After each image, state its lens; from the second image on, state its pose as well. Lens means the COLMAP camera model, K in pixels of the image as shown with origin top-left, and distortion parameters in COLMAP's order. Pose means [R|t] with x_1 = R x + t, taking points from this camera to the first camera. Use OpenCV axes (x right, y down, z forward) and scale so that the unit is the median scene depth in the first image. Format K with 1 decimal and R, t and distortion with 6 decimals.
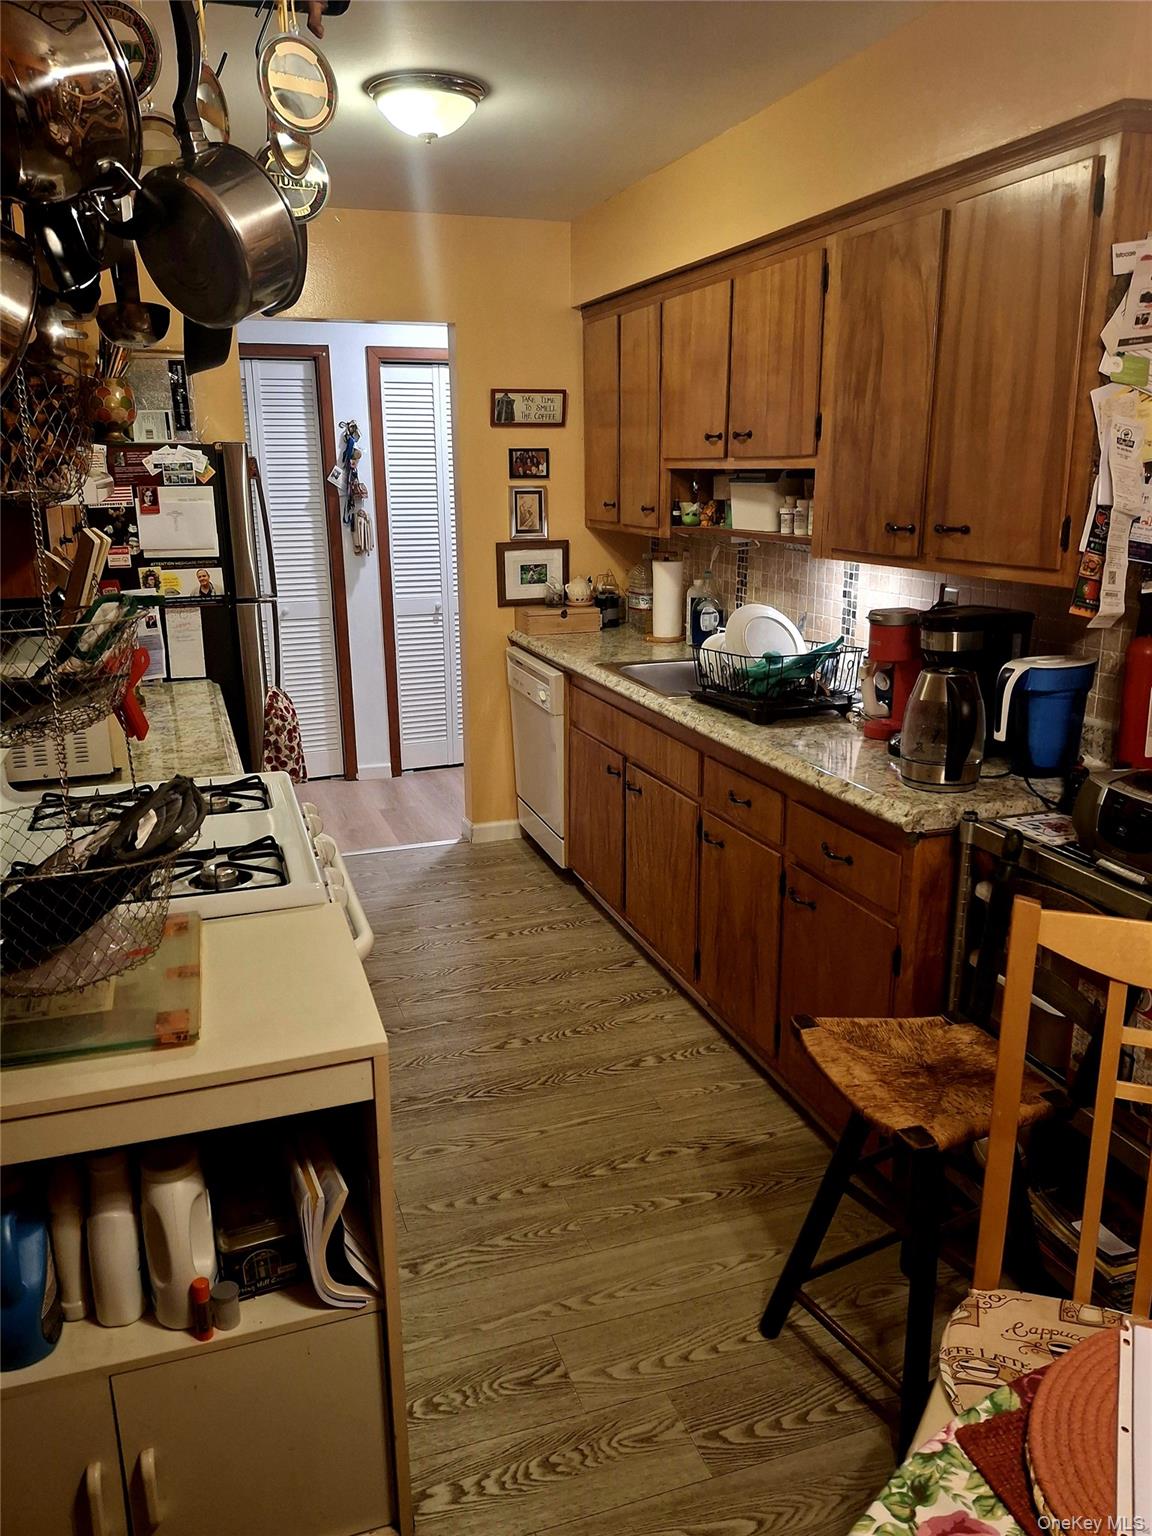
lens RADIAL K [[1114.6, 0, 576.0], [0, 1114.6, 768.0], [0, 0, 1]] dist [0.001421, 0.000075]
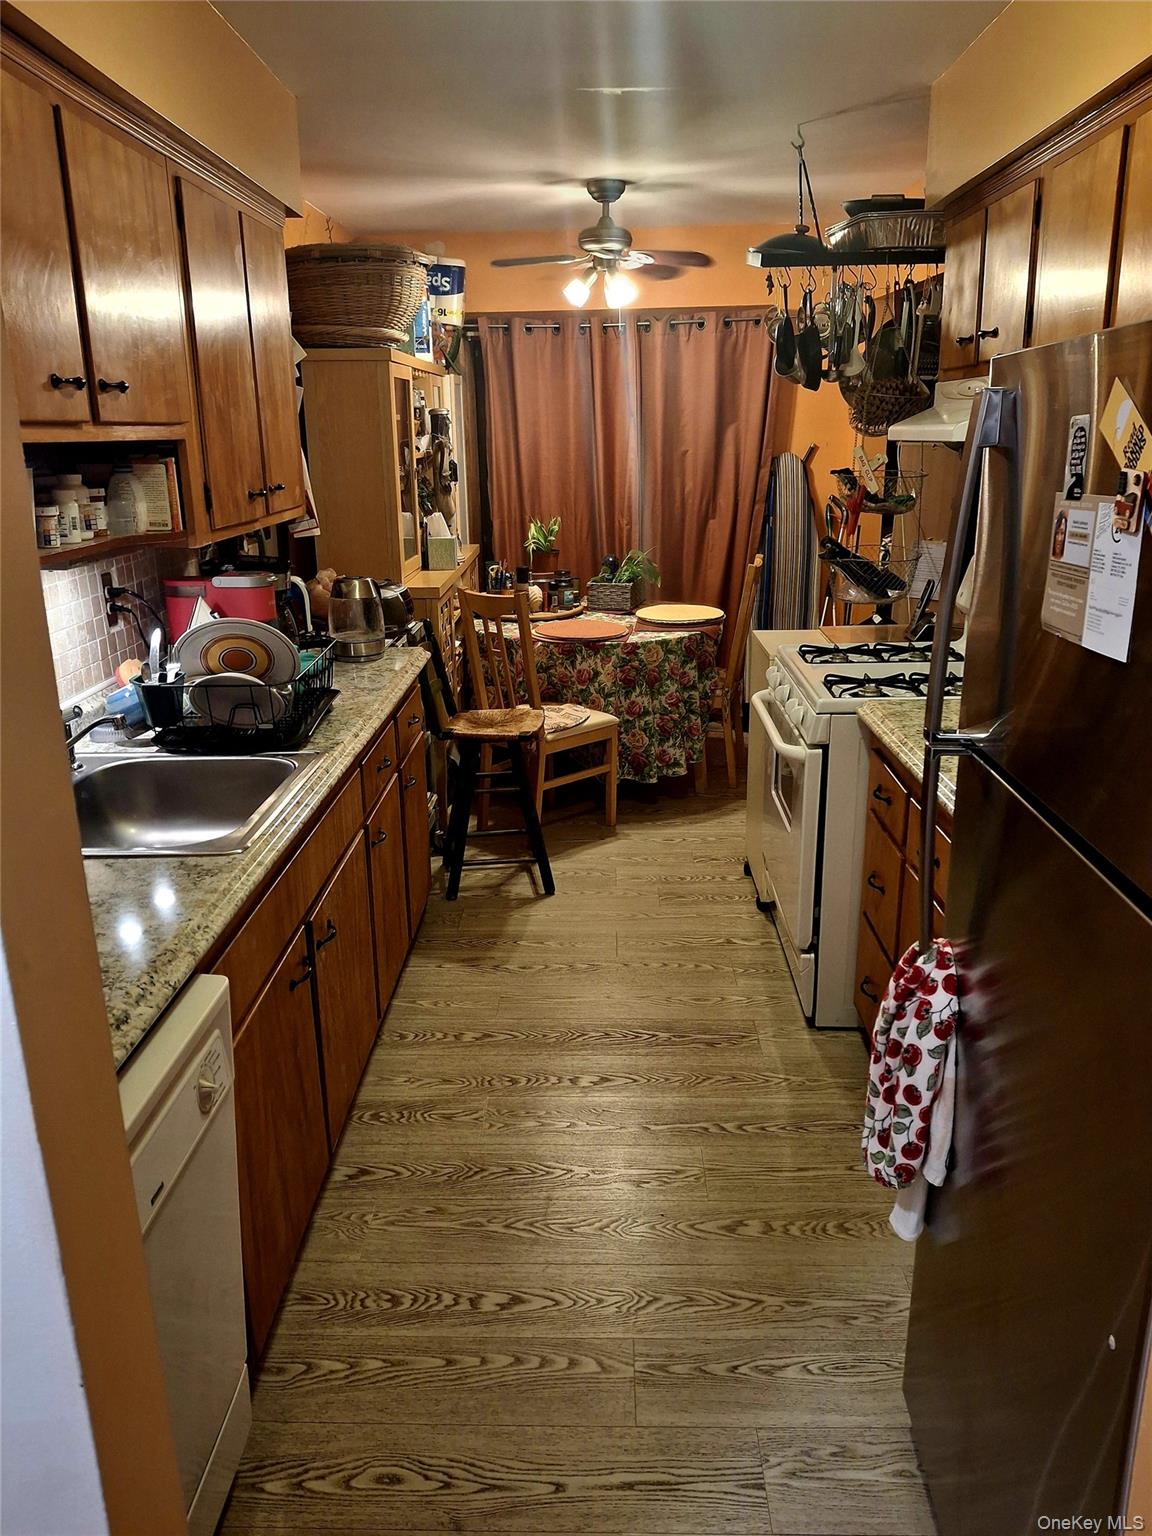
lens RADIAL K [[1114.6, 0, 576.0], [0, 1114.6, 768.0], [0, 0, 1]] dist [0.001421, 0.000075]
pose [[-0.935941, -0.080525, 0.342828, -0.323449], [0.112173, 0.854629, 0.506978, -0.408515], [-0.333815, 0.512957, -0.790849, 1.531386]]
